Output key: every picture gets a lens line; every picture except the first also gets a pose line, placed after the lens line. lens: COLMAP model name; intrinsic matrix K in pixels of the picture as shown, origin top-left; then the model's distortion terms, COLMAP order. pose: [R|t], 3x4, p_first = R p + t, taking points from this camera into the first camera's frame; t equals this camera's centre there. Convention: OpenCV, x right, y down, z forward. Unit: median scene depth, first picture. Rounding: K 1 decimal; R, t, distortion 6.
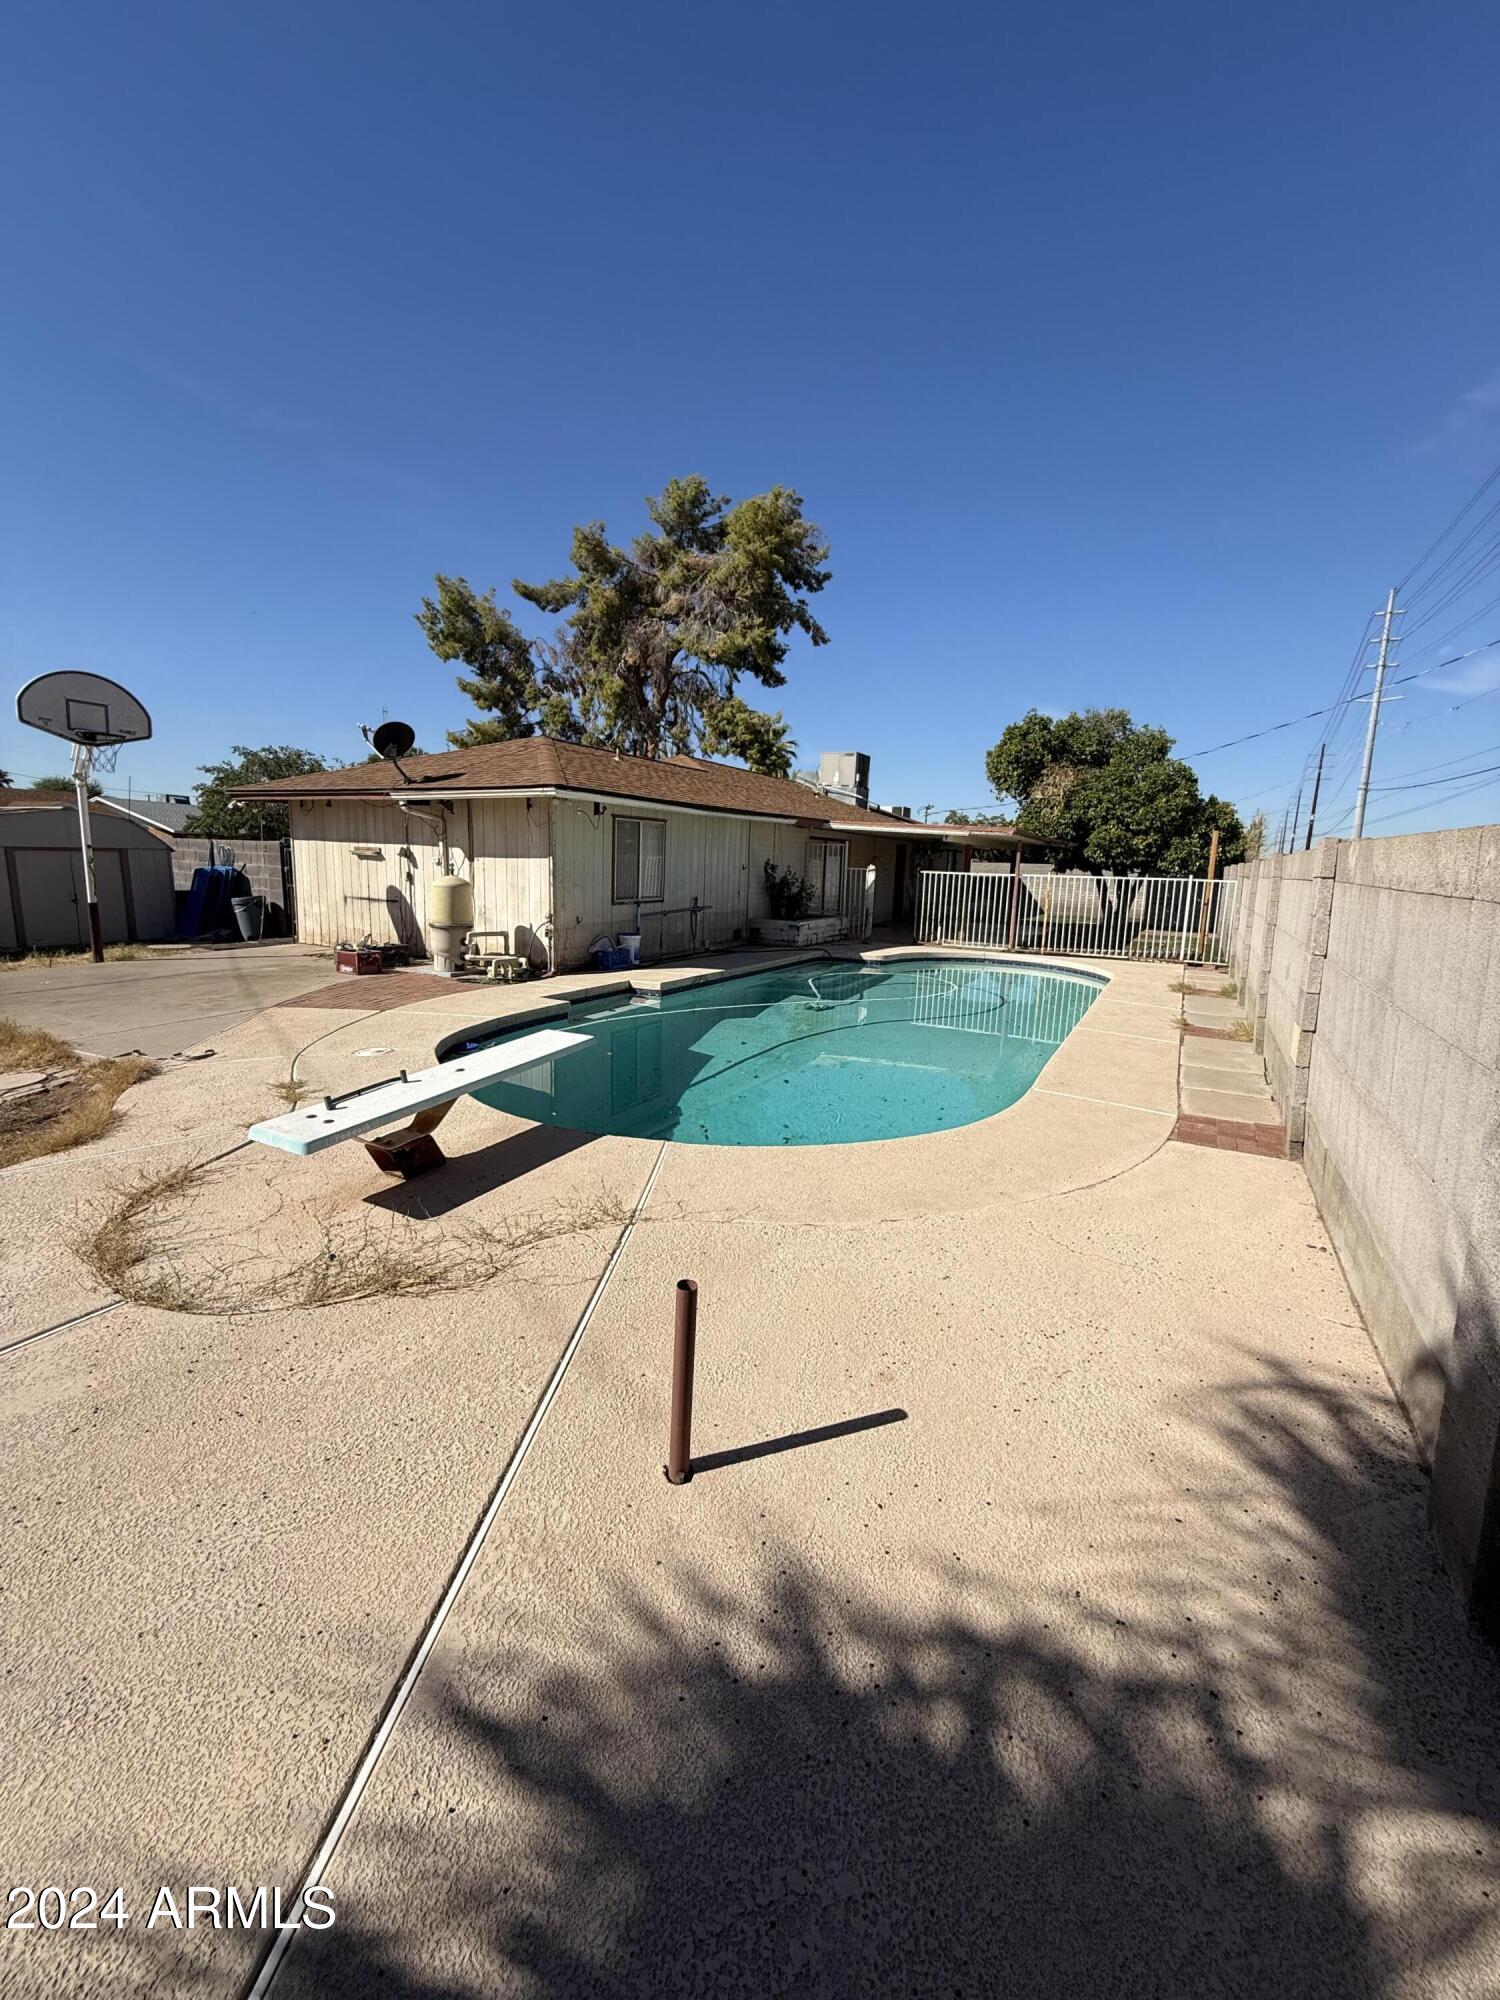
lens RADIAL K [[797.8, 0, 748.7], [0, 797.8, 993.3], [0, 0, 1]] dist [0.000021, -0.000022]
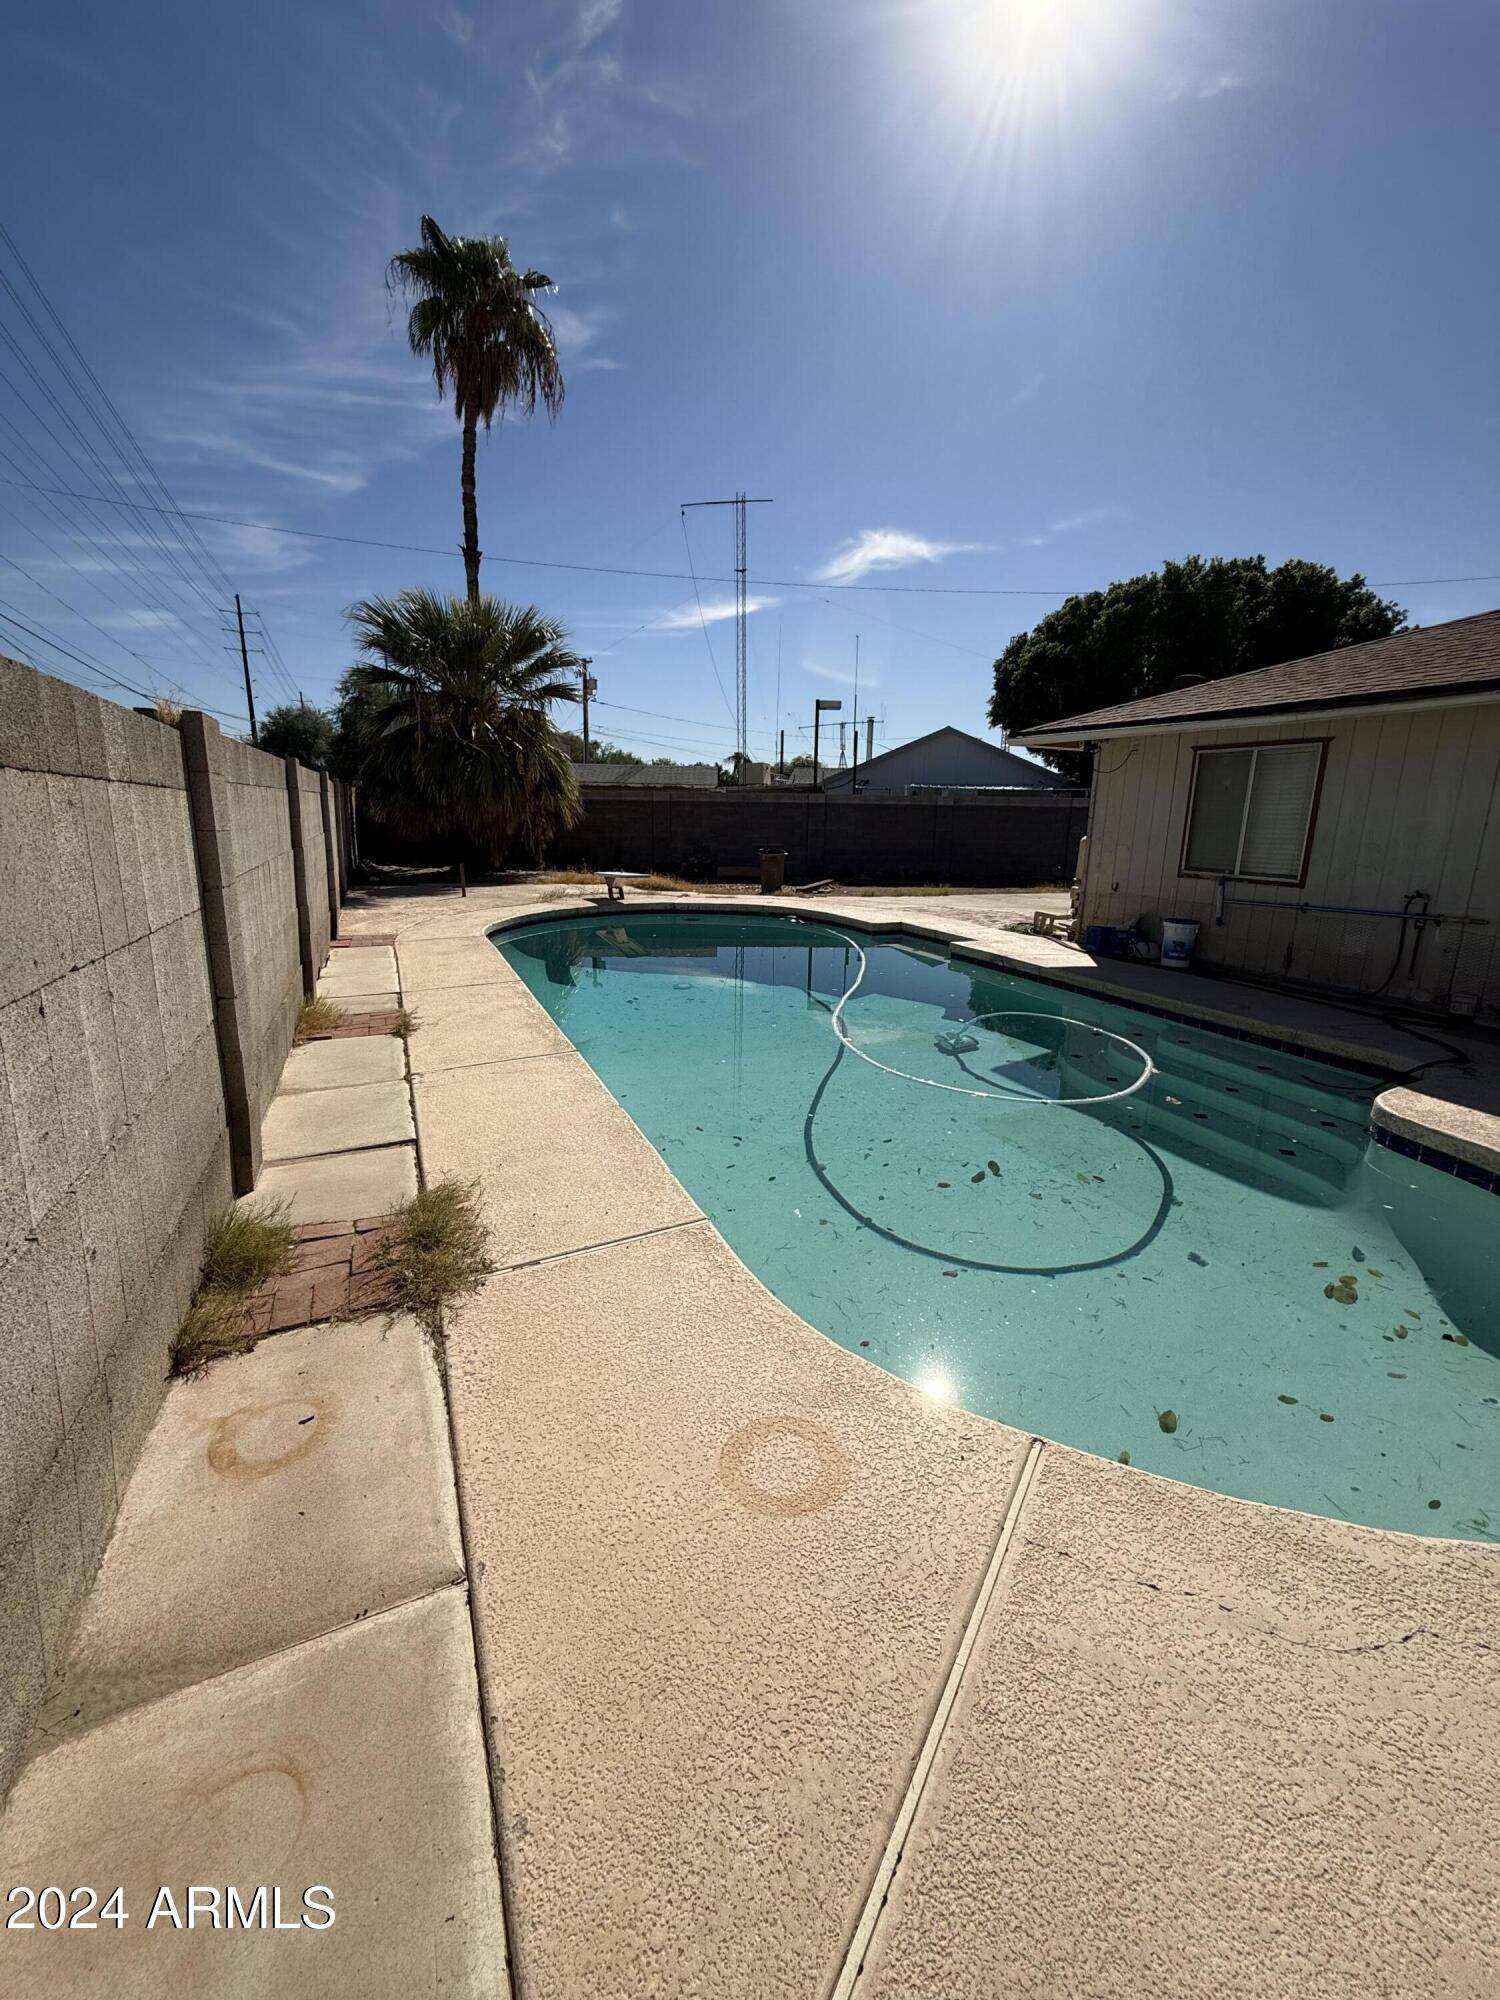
lens RADIAL K [[797.8, 0, 757.0], [0, 797.8, 988.3], [0, 0, 1]] dist [0.000021, -0.000022]
pose [[-0.600114, 0.133184, -0.788749, 0.588865], [-0.168192, 0.942990, 0.287196, -0.147981], [0.782033, 0.305011, -0.543501, 1.054454]]
